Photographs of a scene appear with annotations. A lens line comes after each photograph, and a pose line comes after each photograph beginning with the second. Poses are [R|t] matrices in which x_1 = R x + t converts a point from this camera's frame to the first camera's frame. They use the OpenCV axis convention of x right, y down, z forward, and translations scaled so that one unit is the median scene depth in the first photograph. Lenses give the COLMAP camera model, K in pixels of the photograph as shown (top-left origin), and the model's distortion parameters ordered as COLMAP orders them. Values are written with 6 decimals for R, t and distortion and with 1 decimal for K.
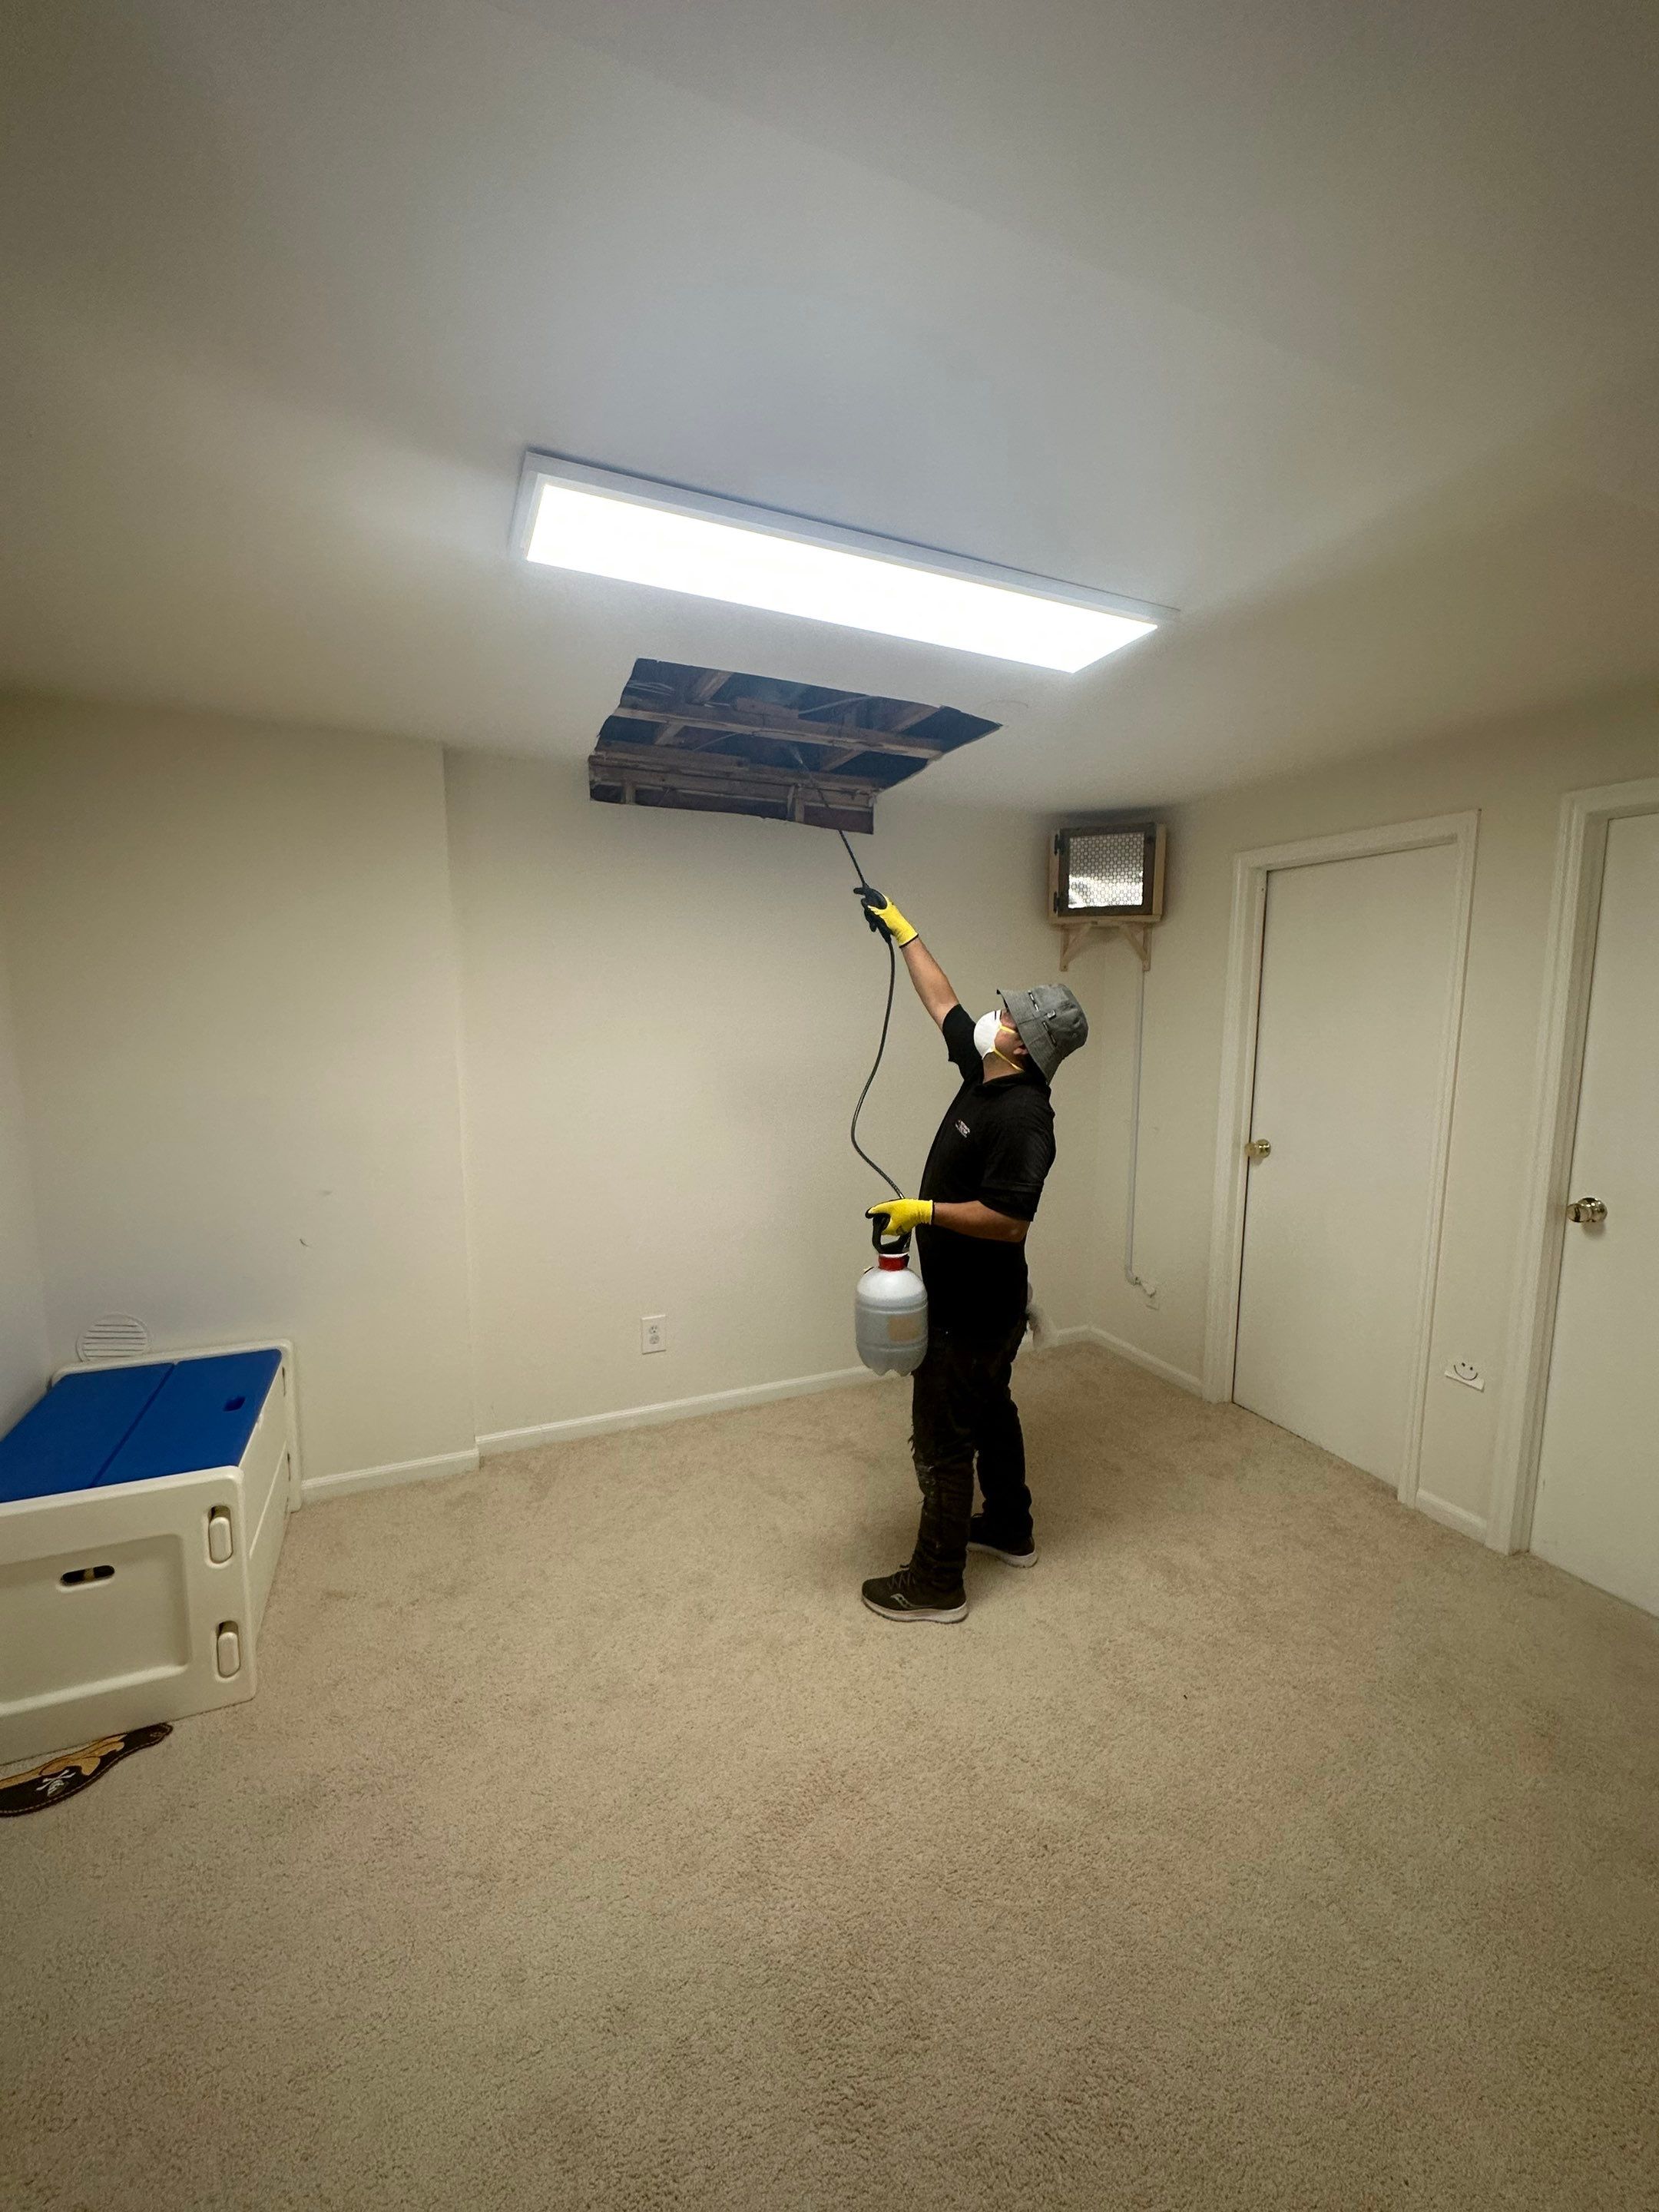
lens RADIAL K [[882.0, 0, 826.2], [0, 882.0, 1115.0], [0, 0, 1]] dist [-0.002257, -0.000625]
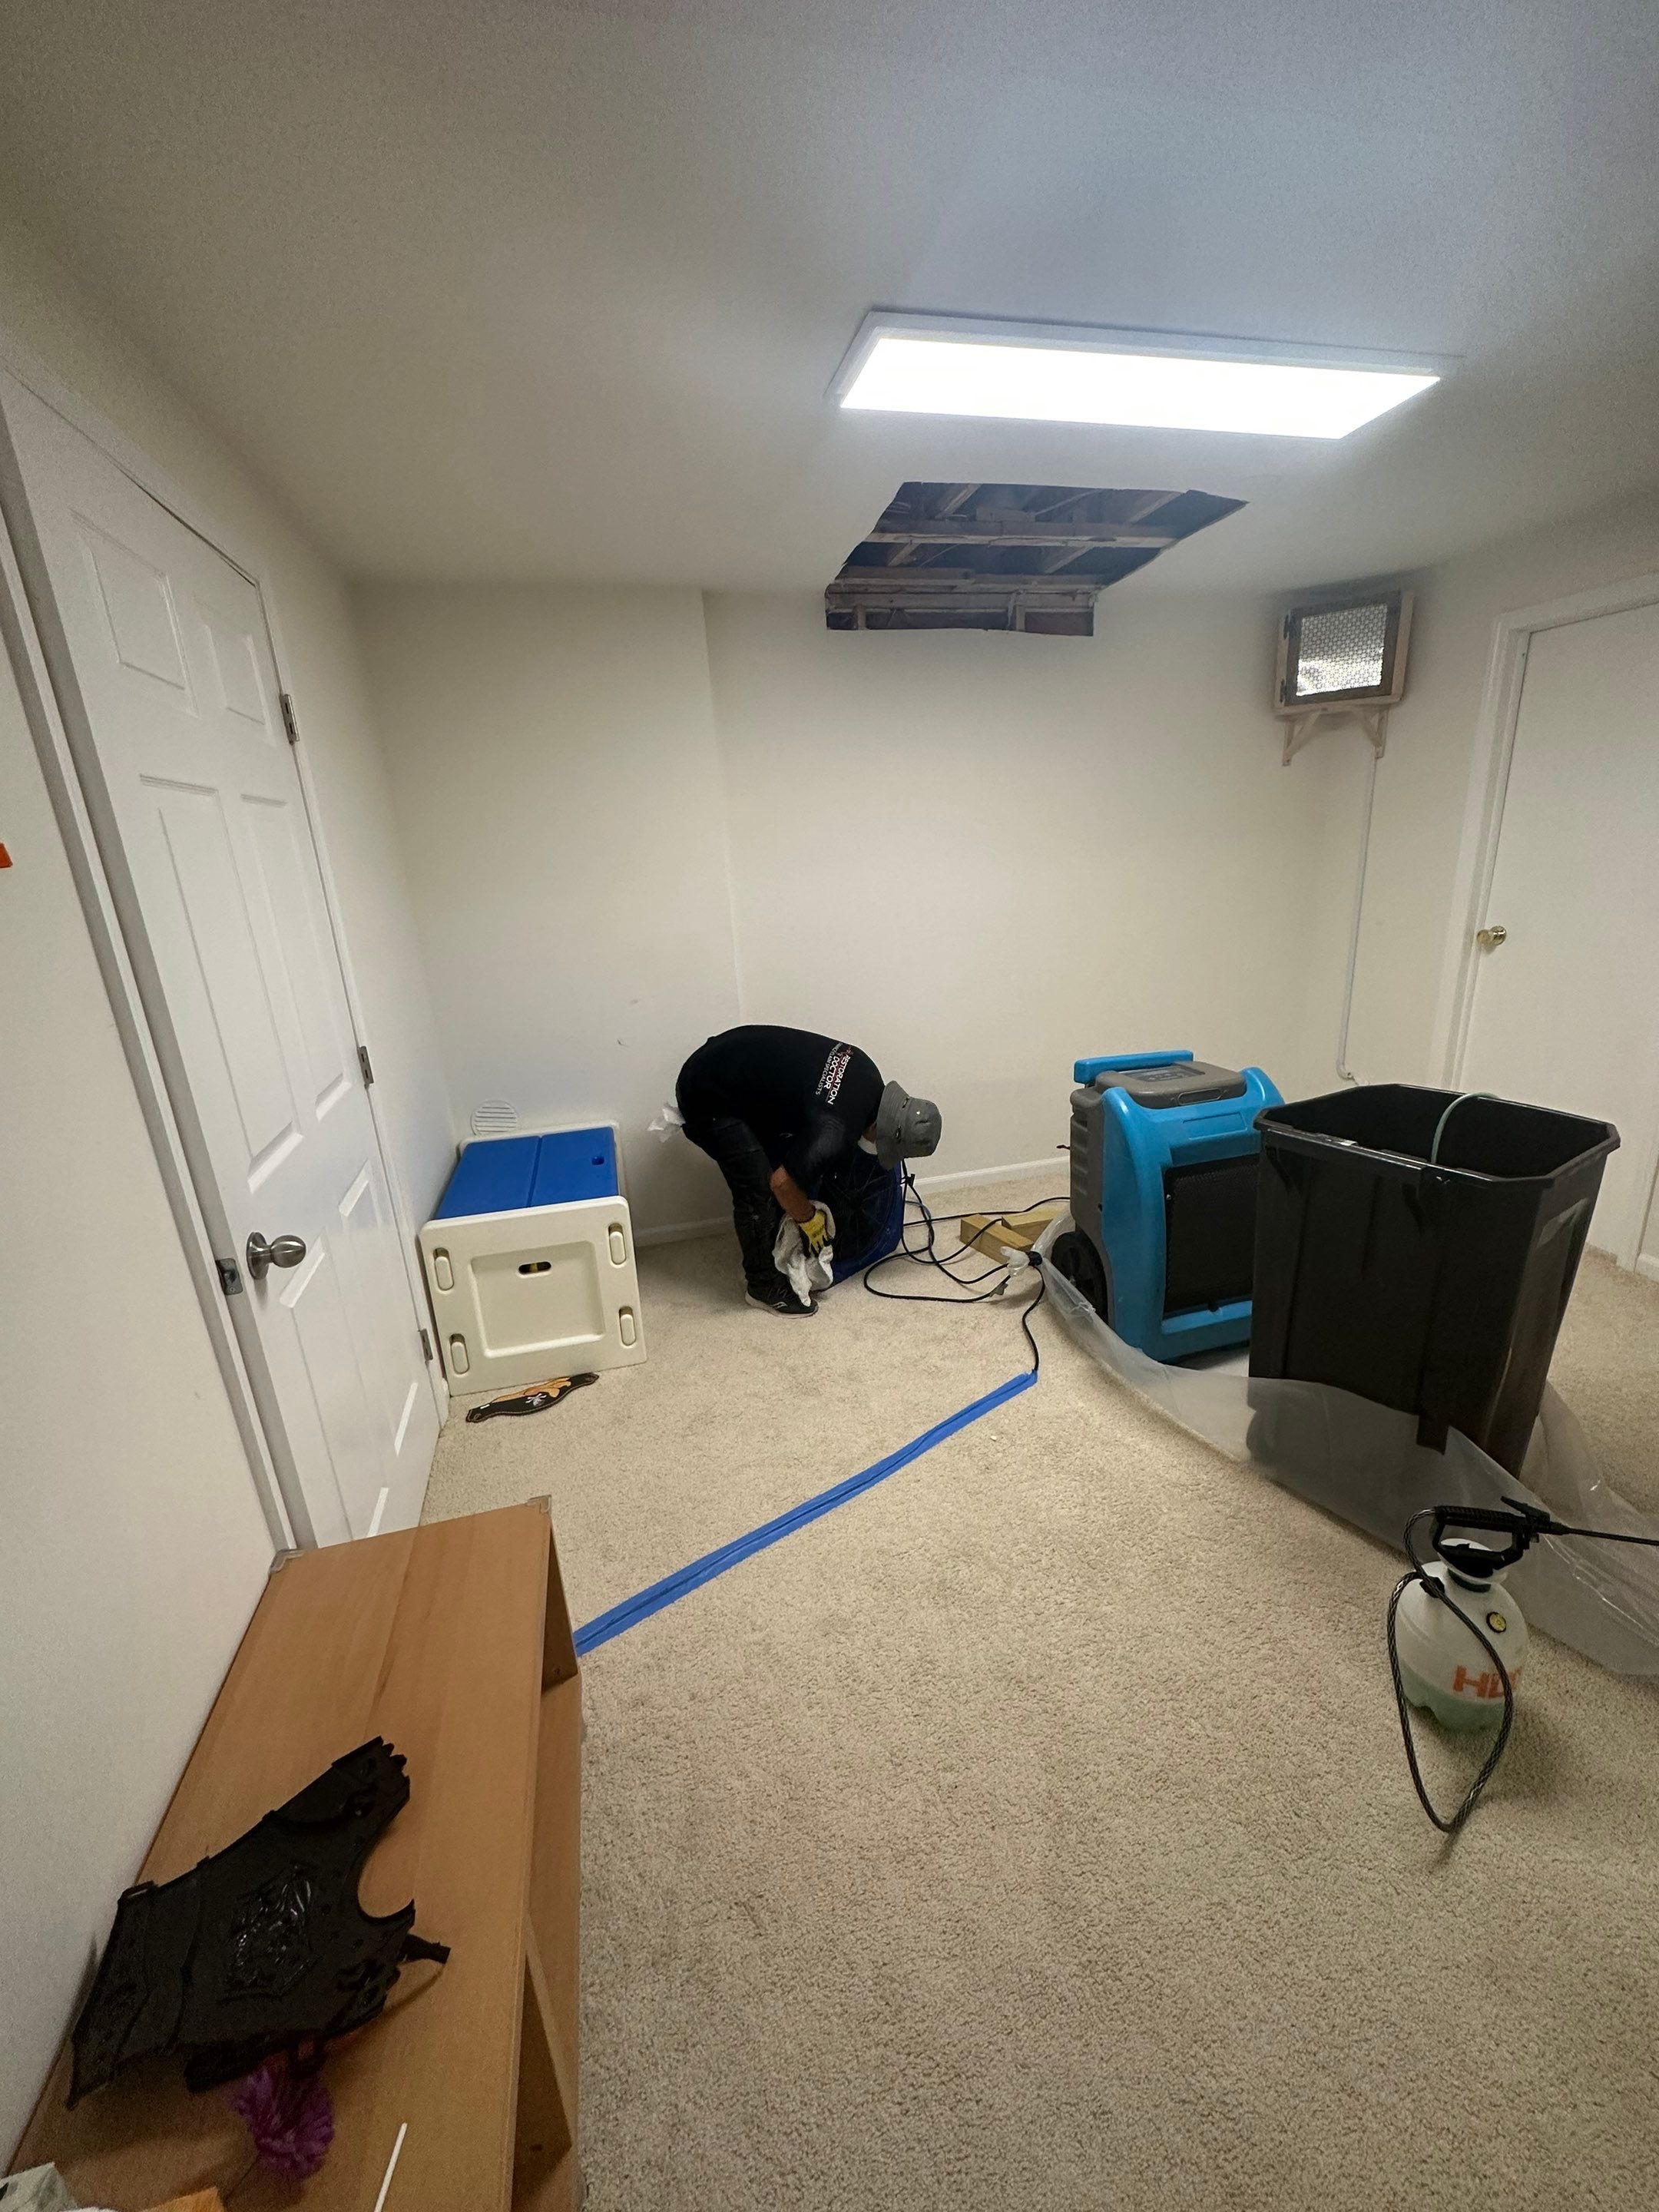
lens RADIAL K [[882.0, 0, 826.2], [0, 882.0, 1115.0], [0, 0, 1]] dist [-0.002257, -0.000625]
pose [[0.983950, -0.011248, -0.178089, -0.084593], [0.041865, 0.984707, 0.169114, 0.043176], [0.173464, -0.173855, 0.969373, -0.141852]]
